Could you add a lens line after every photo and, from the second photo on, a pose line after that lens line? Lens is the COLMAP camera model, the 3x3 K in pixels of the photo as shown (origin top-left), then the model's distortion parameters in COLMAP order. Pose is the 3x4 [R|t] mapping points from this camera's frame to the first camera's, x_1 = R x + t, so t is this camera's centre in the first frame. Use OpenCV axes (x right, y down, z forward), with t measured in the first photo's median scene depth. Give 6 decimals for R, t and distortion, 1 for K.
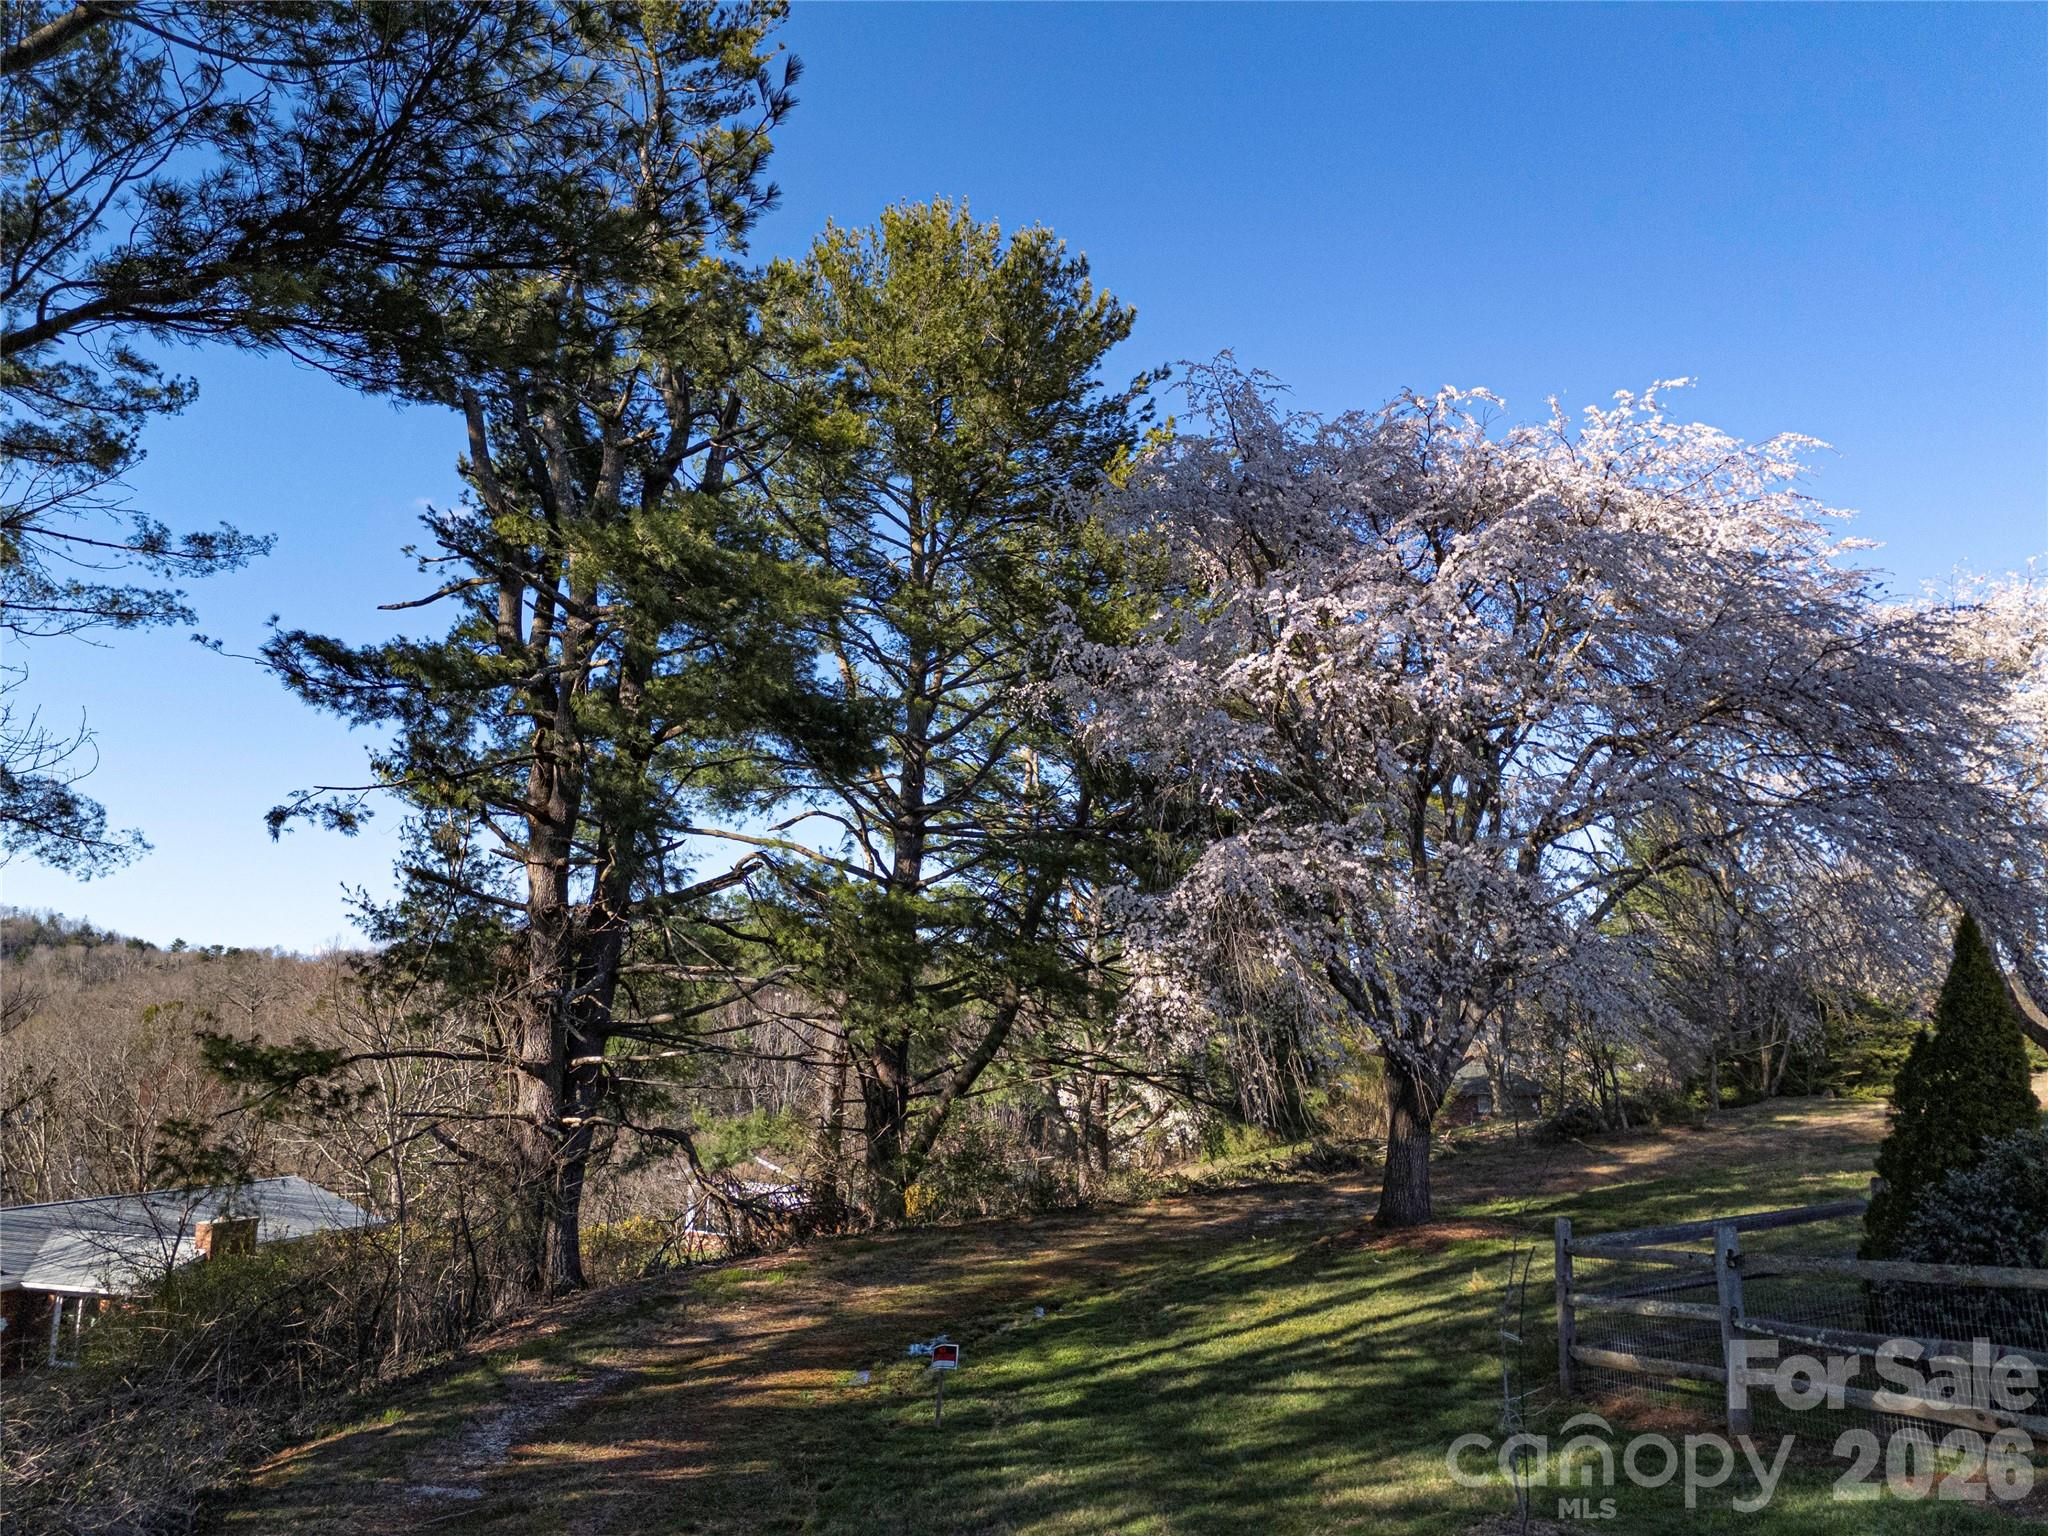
lens RADIAL K [[1466.7, 0, 1044.1], [0, 1466.7, 770.2], [0, 0, 1]] dist [0.066128, -0.001552]
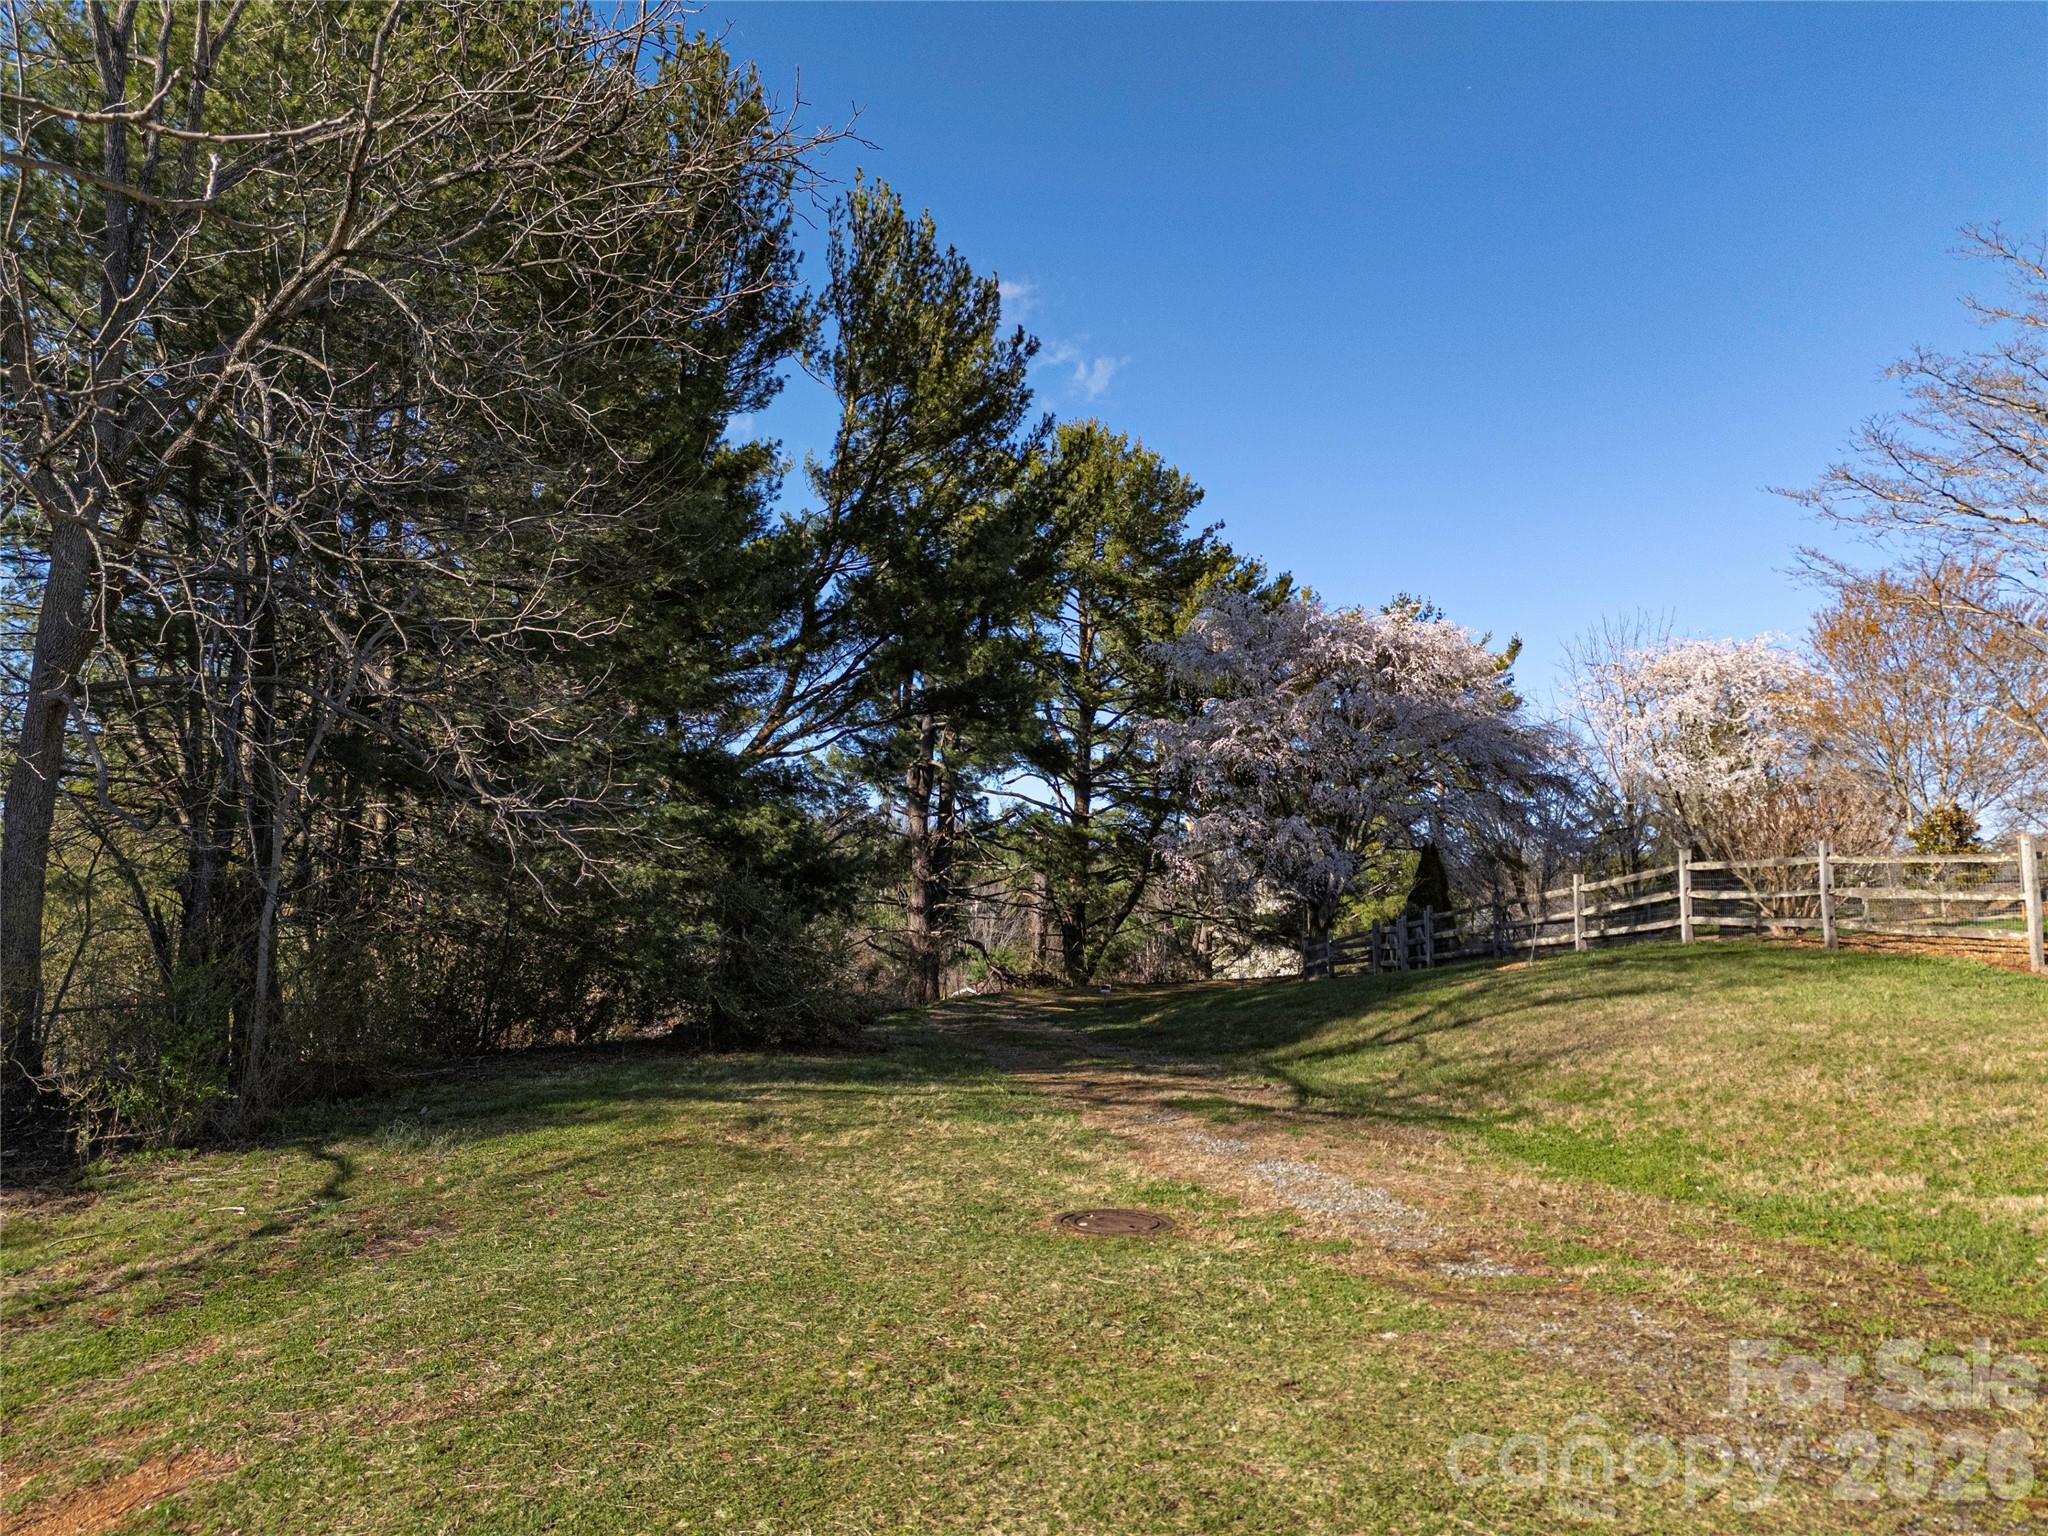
lens RADIAL K [[1466.7, 0, 1044.1], [0, 1466.7, 770.2], [0, 0, 1]] dist [0.066128, -0.001552]
pose [[0.993514, -0.017948, -0.112286, 0.085924], [0.026030, 0.997142, 0.070924, -0.147195], [0.110693, -0.073387, 0.991142, -1.078700]]
